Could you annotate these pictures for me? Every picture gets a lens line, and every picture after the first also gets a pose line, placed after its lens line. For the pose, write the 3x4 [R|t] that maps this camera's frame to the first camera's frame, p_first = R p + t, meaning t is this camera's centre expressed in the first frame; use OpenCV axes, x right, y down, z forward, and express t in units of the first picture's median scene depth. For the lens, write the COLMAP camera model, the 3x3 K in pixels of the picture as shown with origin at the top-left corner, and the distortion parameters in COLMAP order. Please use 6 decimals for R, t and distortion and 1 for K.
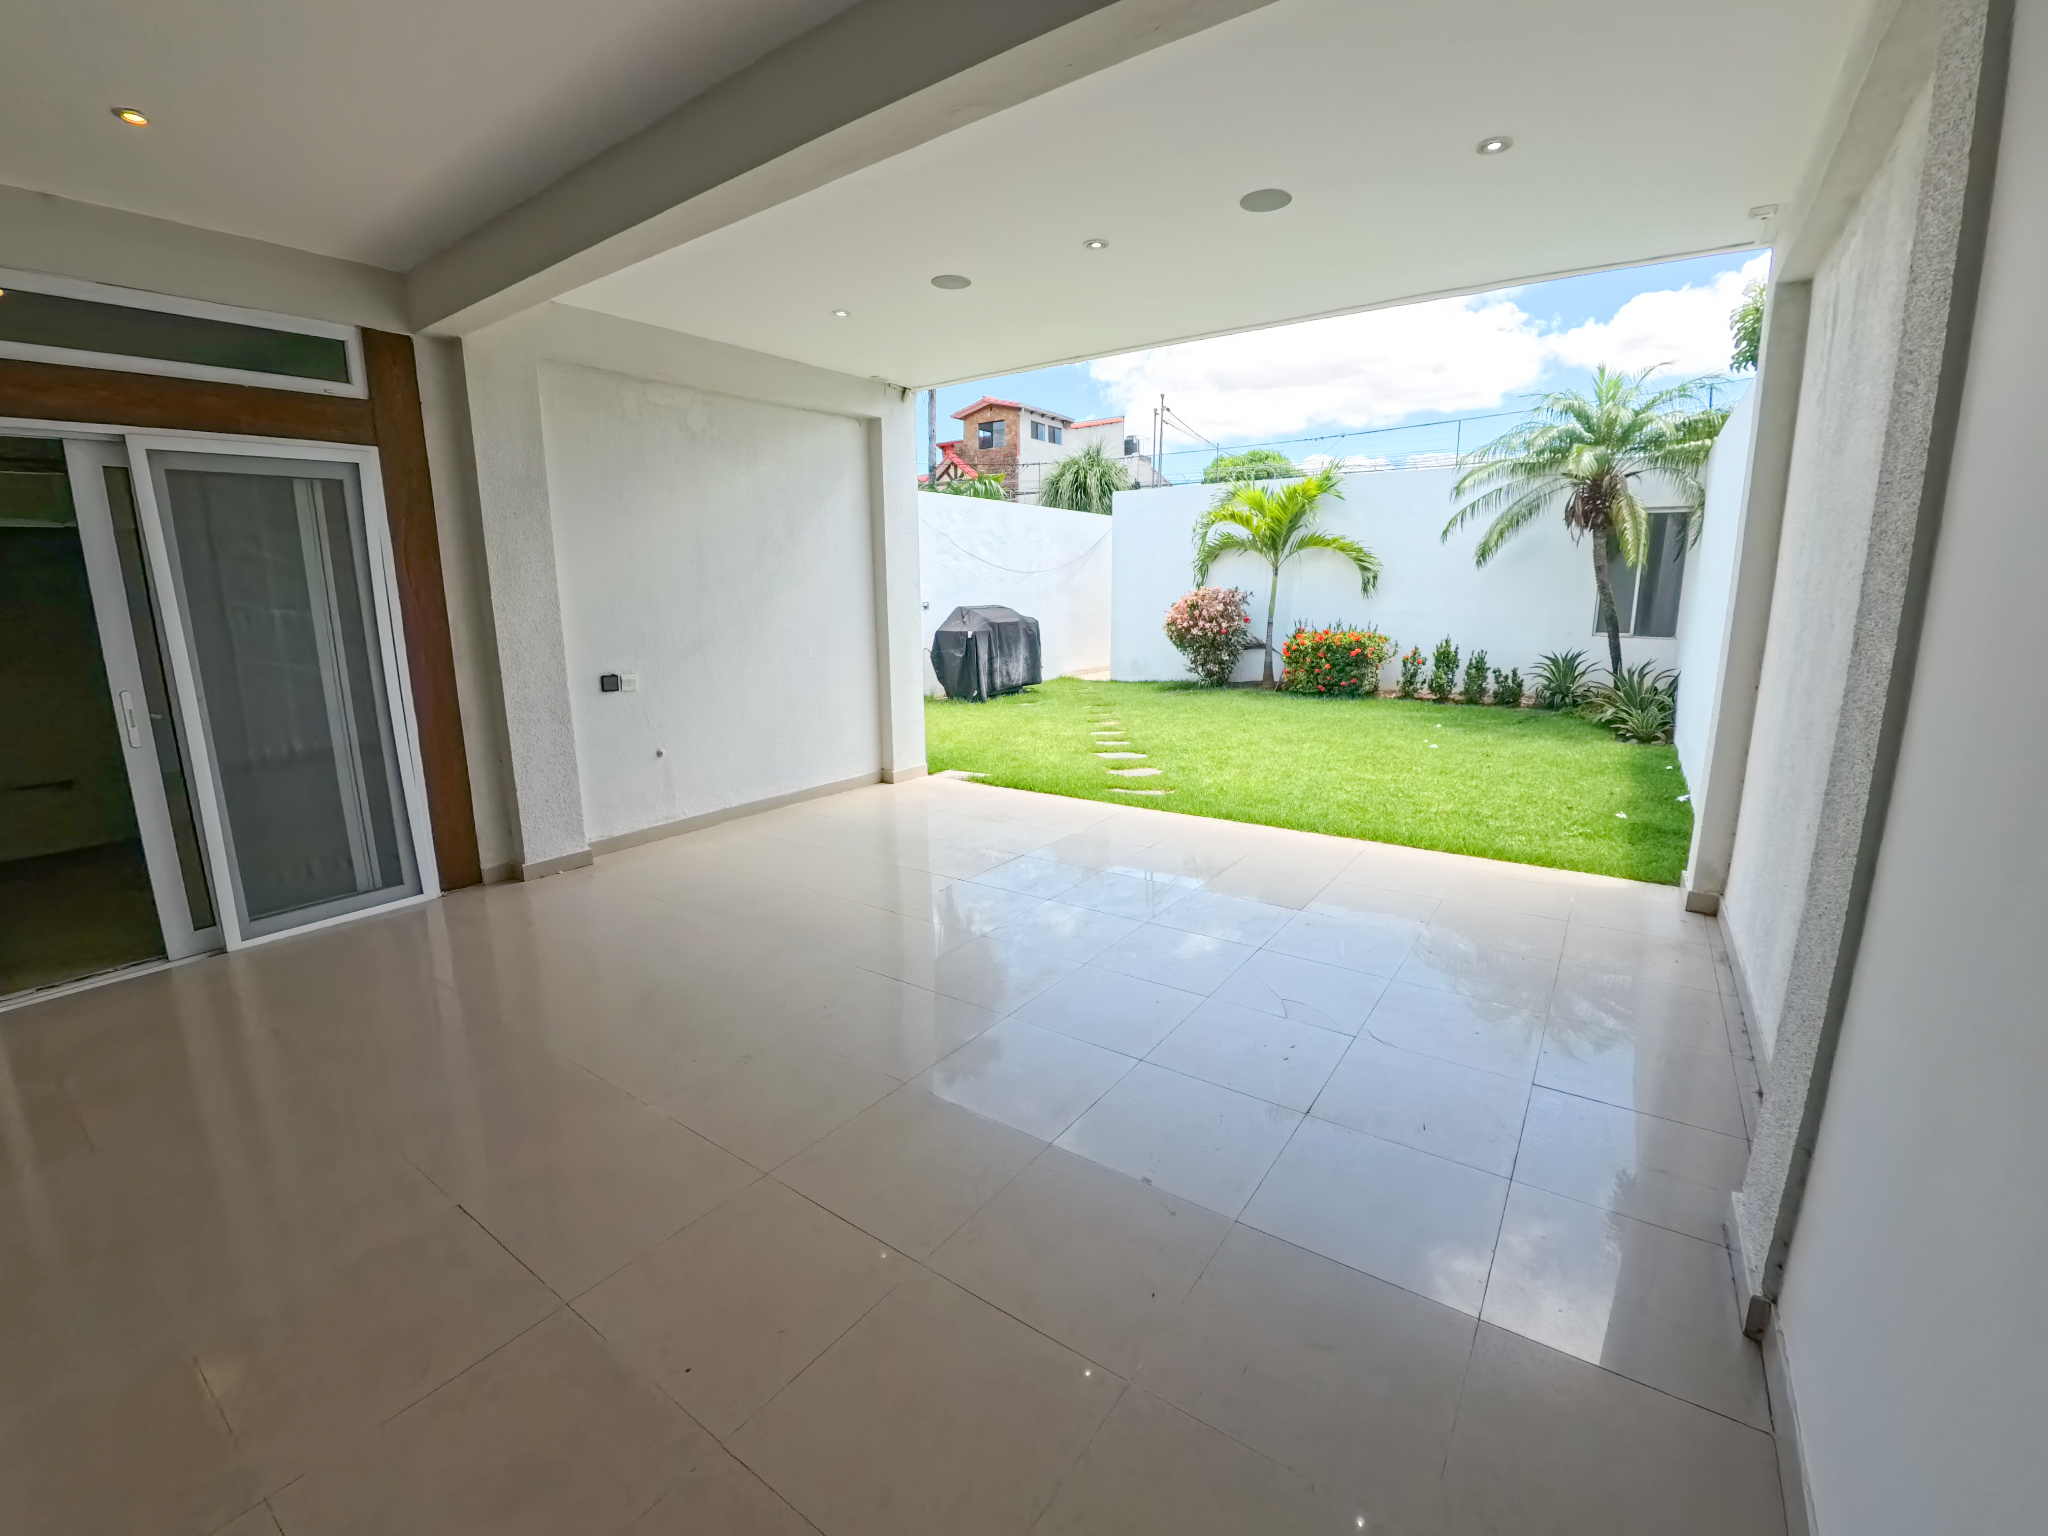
lens RADIAL K [[865.6, 0, 1026.7], [0, 865.6, 766.8], [0, 0, 1]] dist [-0.037942, 0.001822]
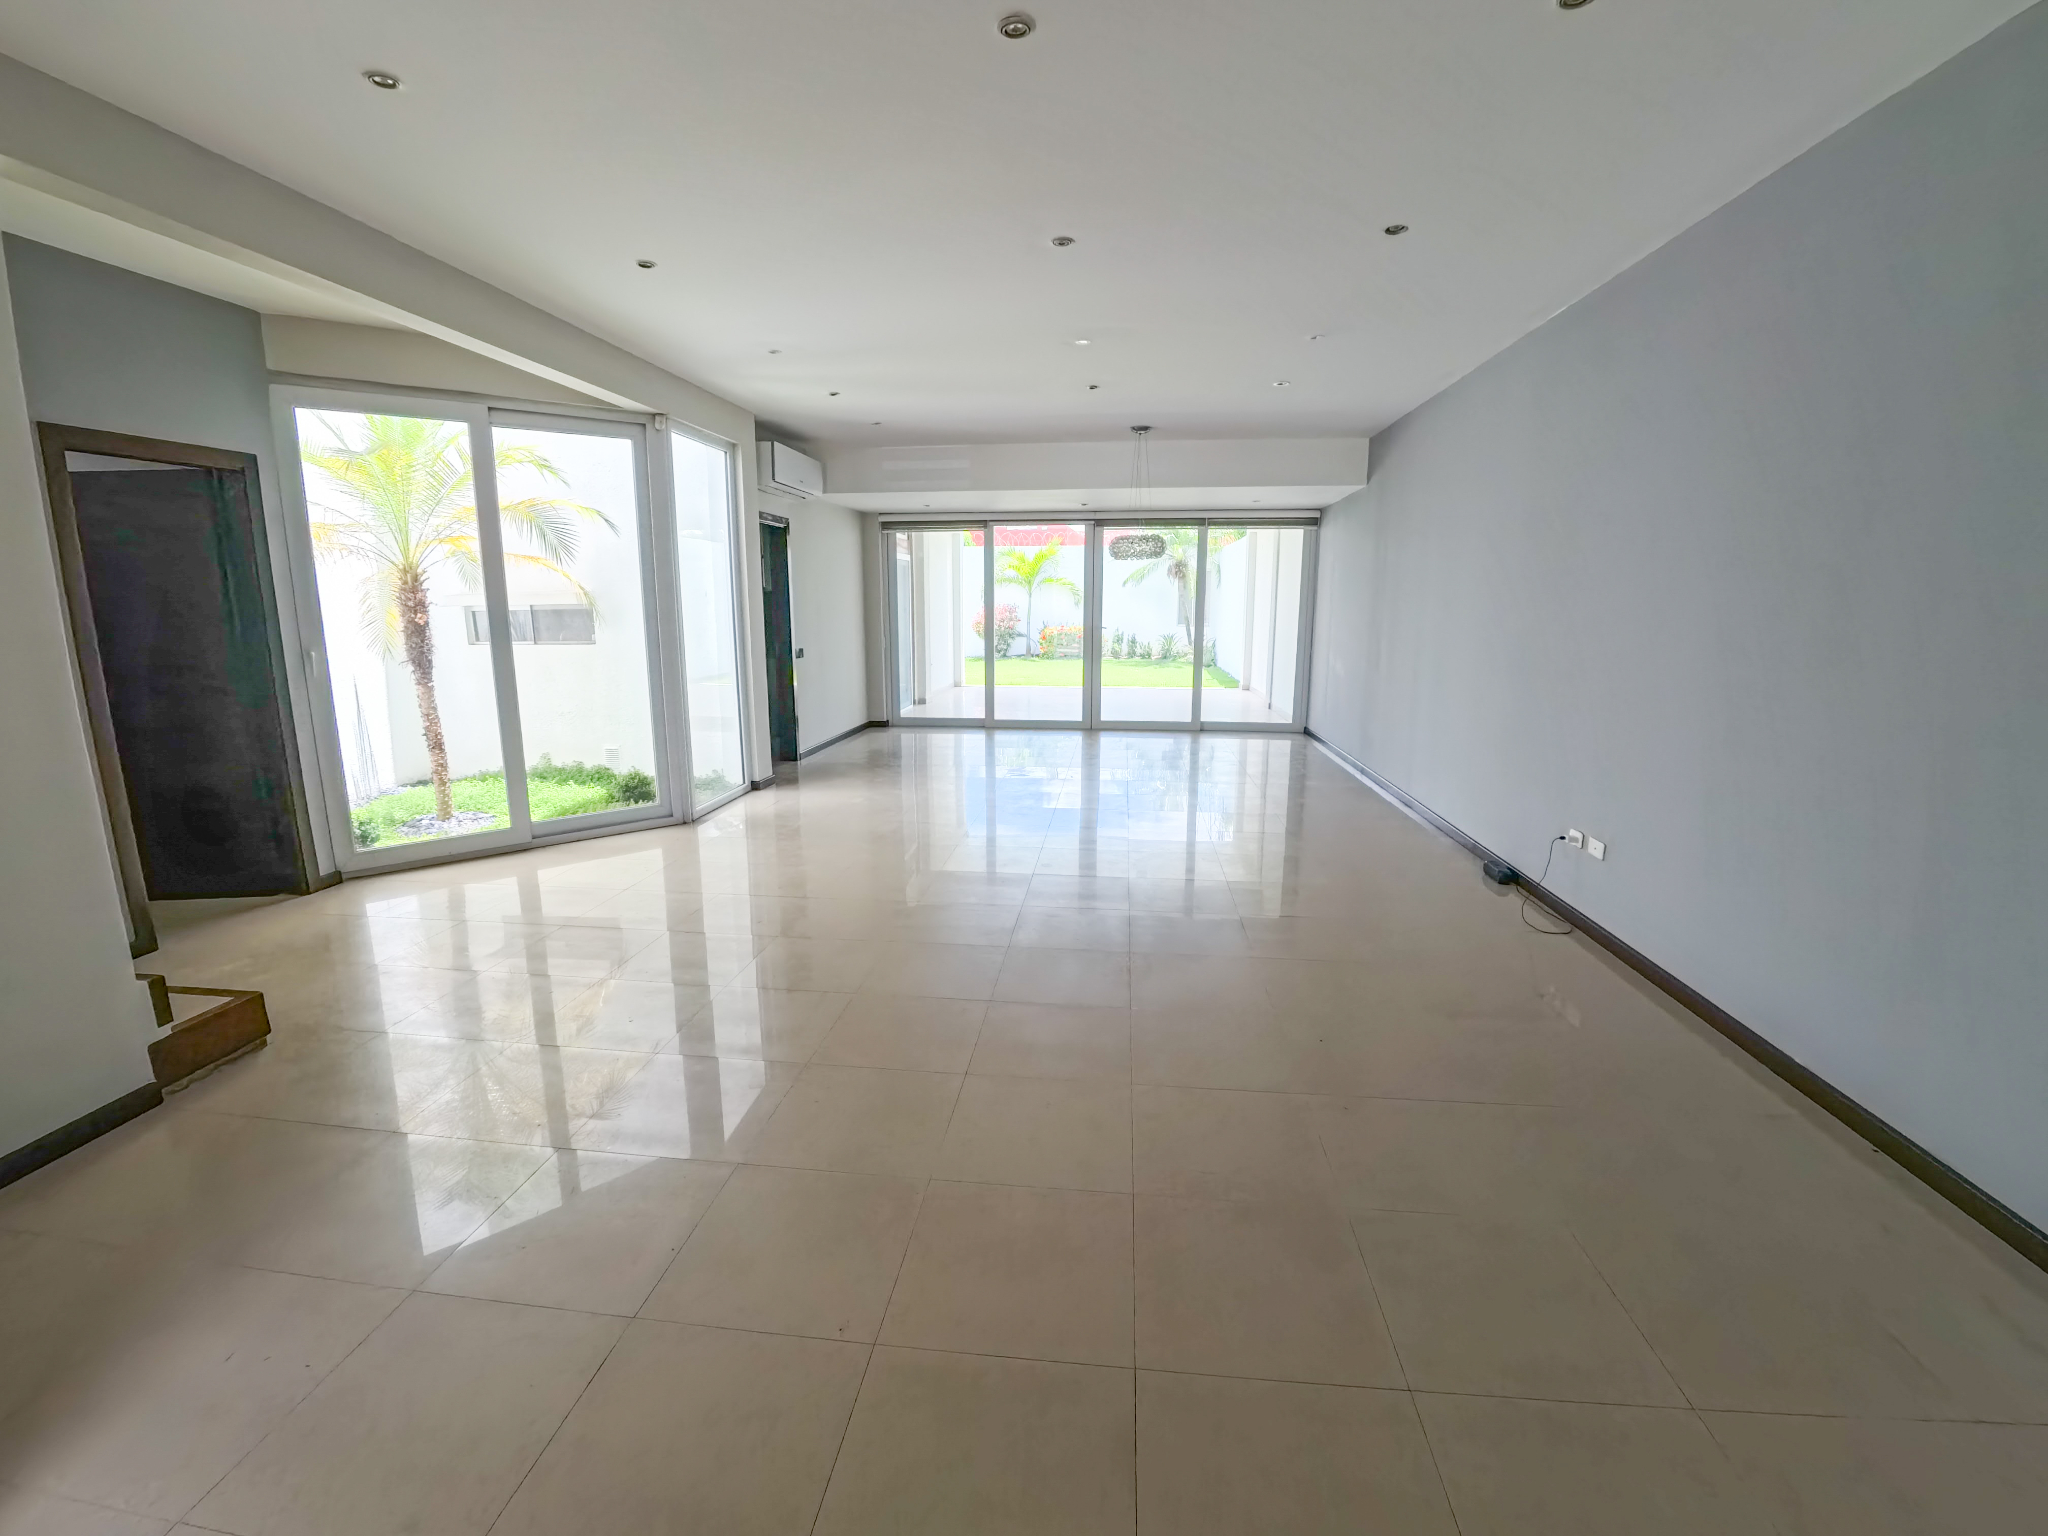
lens RADIAL K [[865.6, 0, 1022.5], [0, 865.6, 769.8], [0, 0, 1]] dist [-0.037942, 0.001822]
pose [[0.876991, -0.084936, 0.472940, -0.731049], [0.092313, 0.995701, 0.007640, 0.153165], [-0.471556, 0.036958, 0.881061, -0.720732]]
